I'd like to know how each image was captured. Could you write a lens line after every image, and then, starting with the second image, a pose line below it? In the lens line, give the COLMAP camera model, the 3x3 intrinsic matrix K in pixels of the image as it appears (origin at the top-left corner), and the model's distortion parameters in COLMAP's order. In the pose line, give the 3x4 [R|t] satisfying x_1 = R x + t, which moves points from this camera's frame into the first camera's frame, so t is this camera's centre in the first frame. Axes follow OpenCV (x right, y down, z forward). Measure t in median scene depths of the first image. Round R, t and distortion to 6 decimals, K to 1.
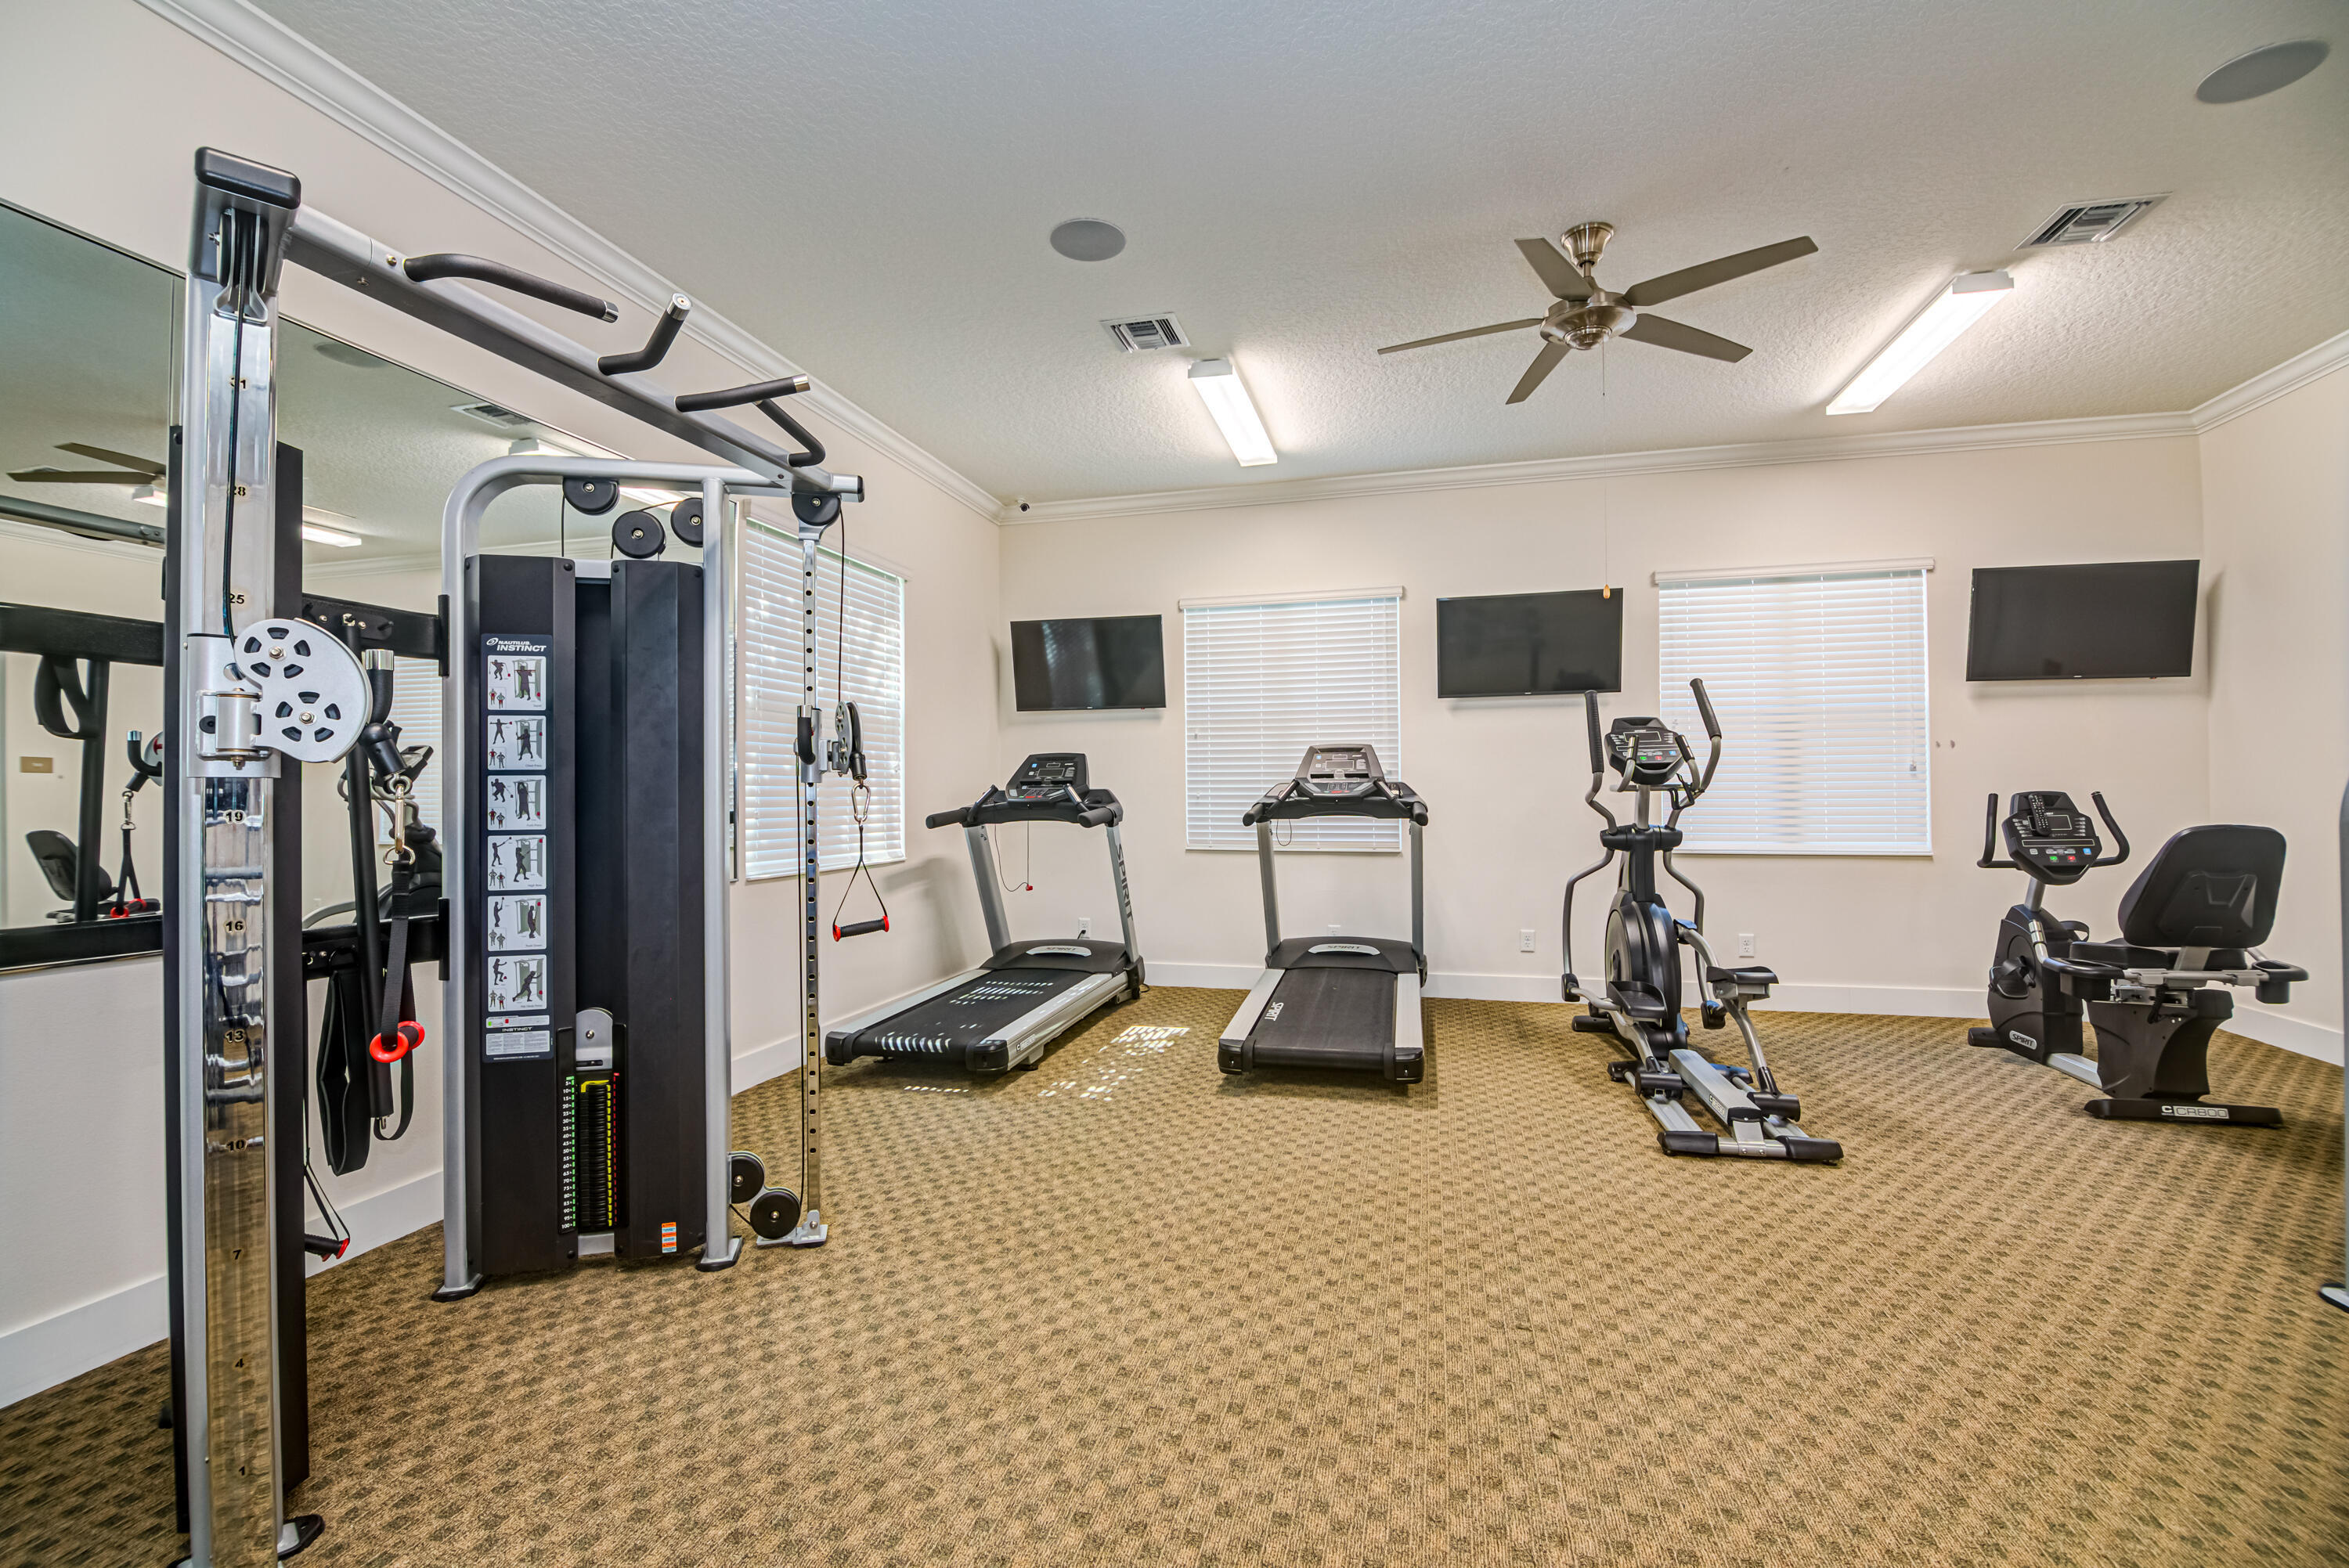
lens RADIAL K [[1007.7, 0, 1164.8], [0, 1007.7, 779.4], [0, 0, 1]] dist [-0.001224, -0.009634]
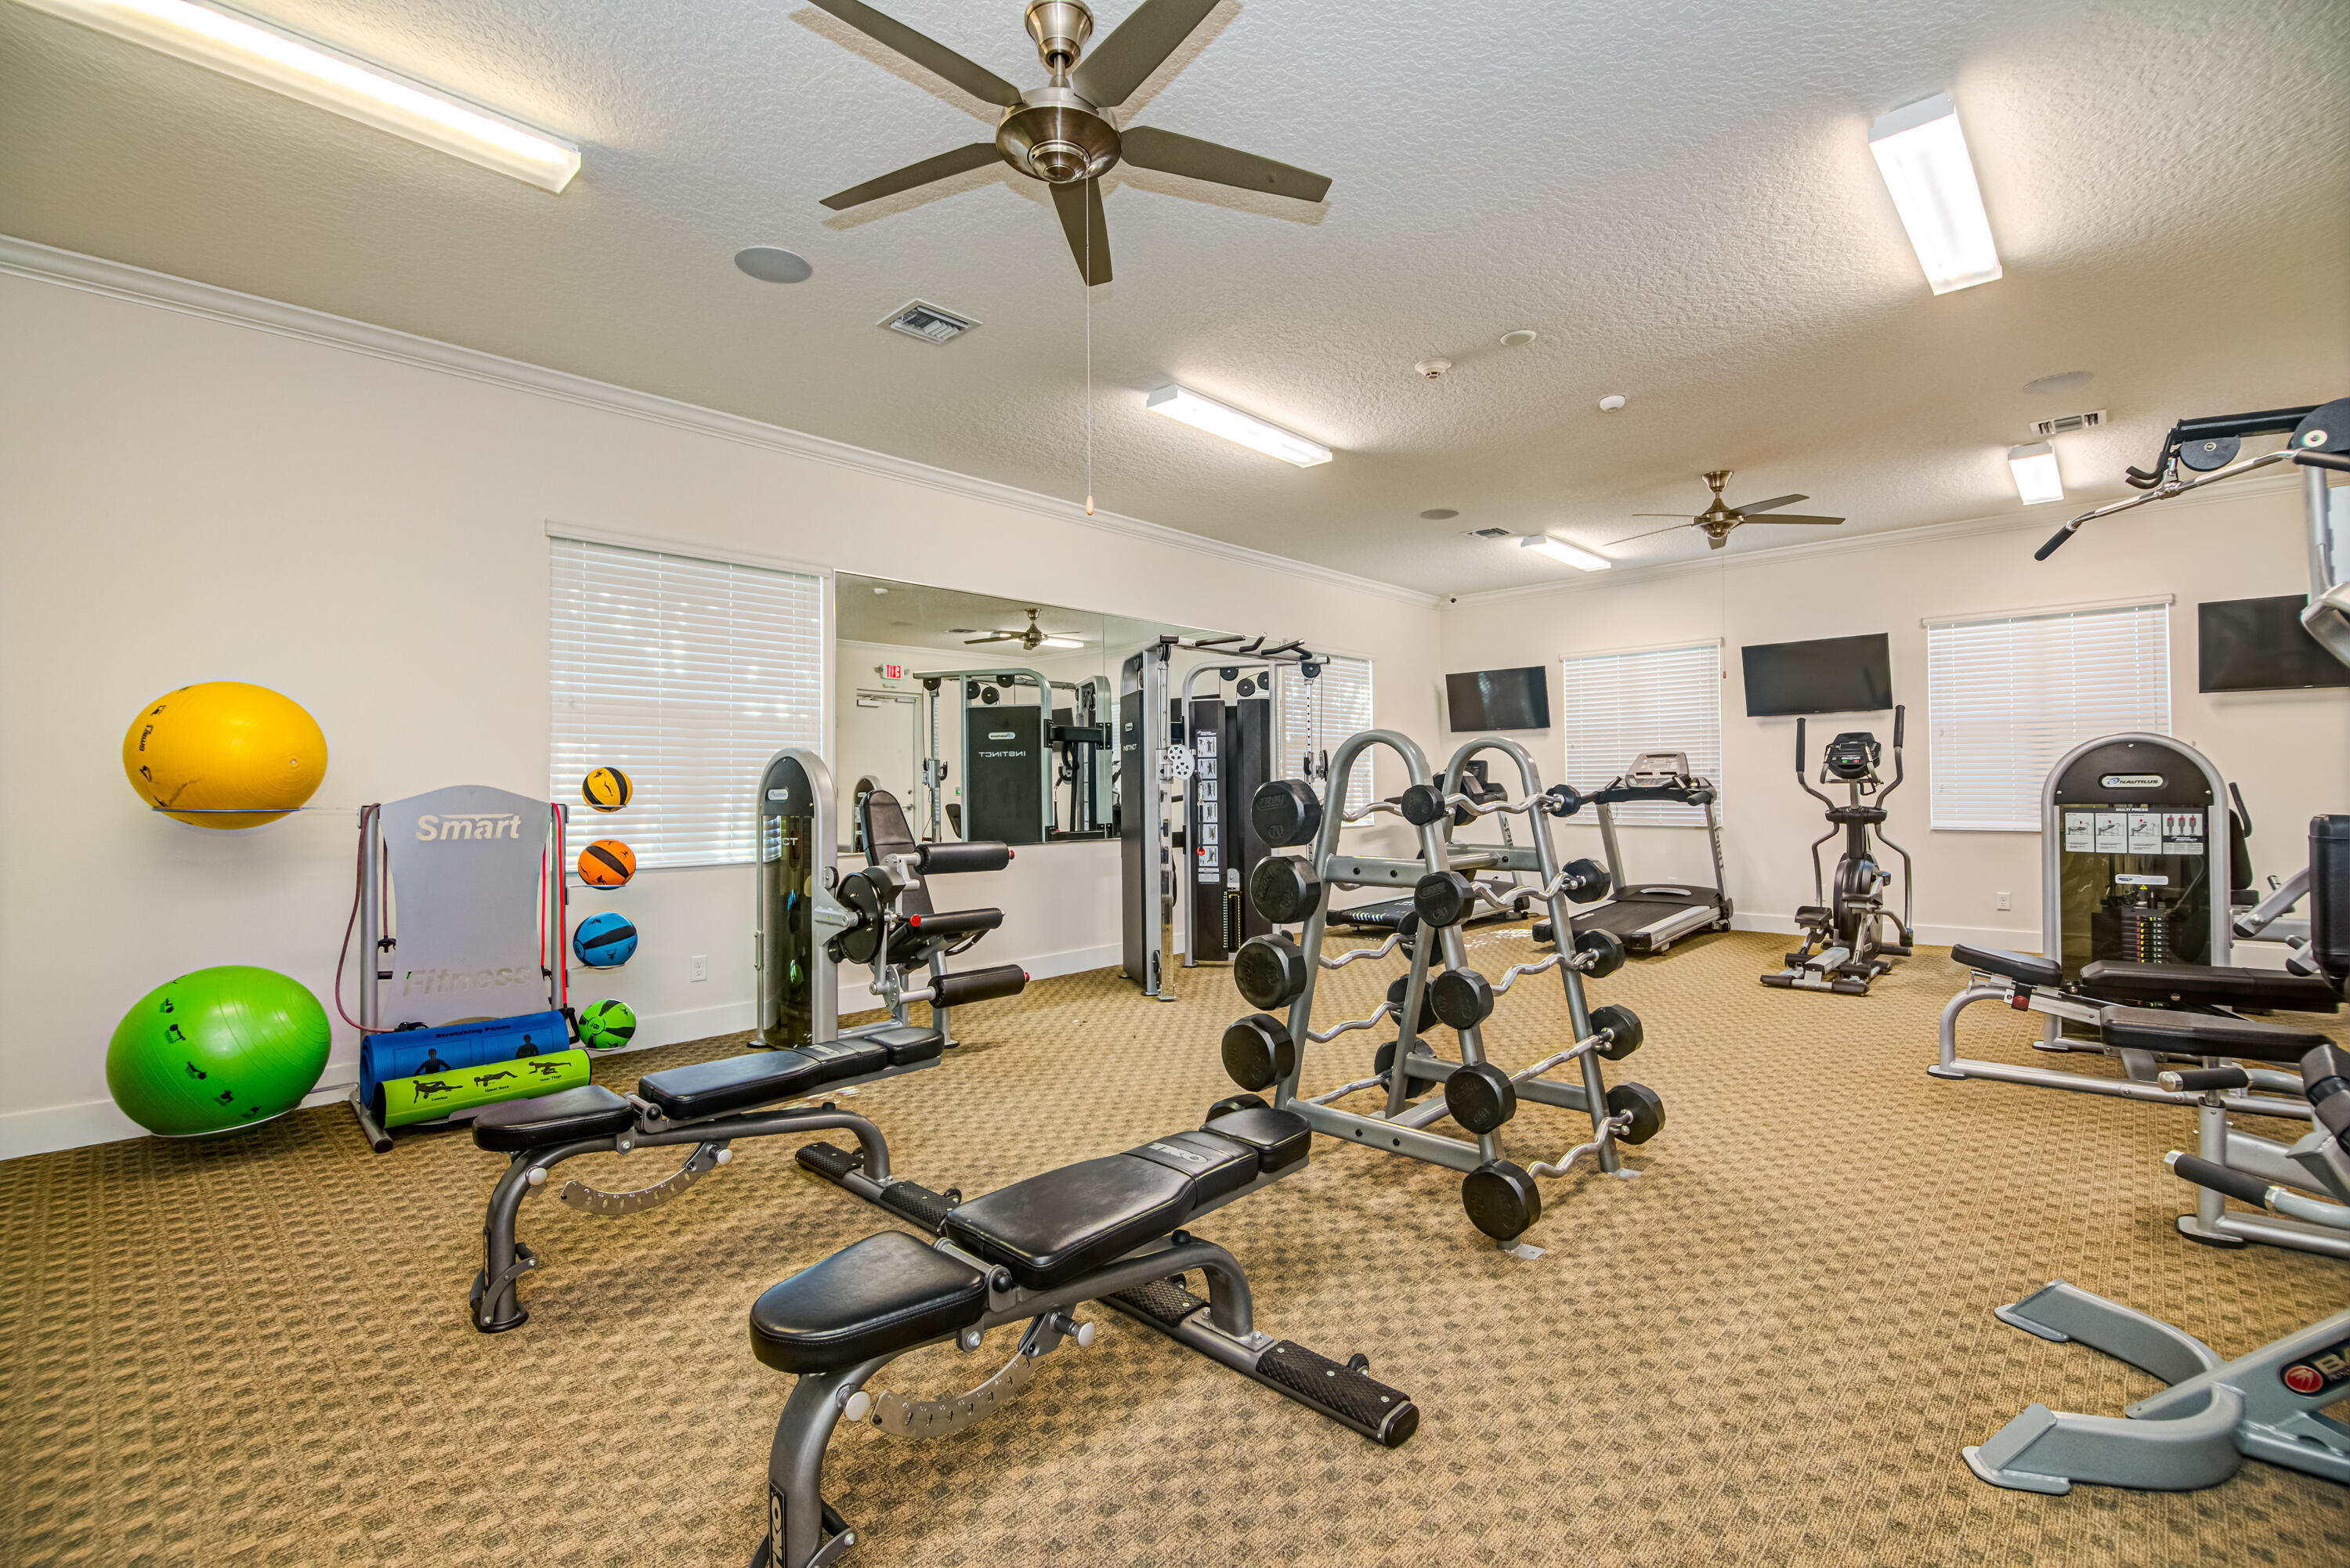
lens RADIAL K [[1008.2, 0, 1165.3], [0, 1008.2, 779.4], [0, 0, 1]] dist [-0.001224, -0.009634]
pose [[0.868971, -0.006122, -0.494825, 0.326771], [0.010312, 0.999930, 0.005738, -0.013096], [0.494755, -0.010089, 0.868974, -0.767001]]
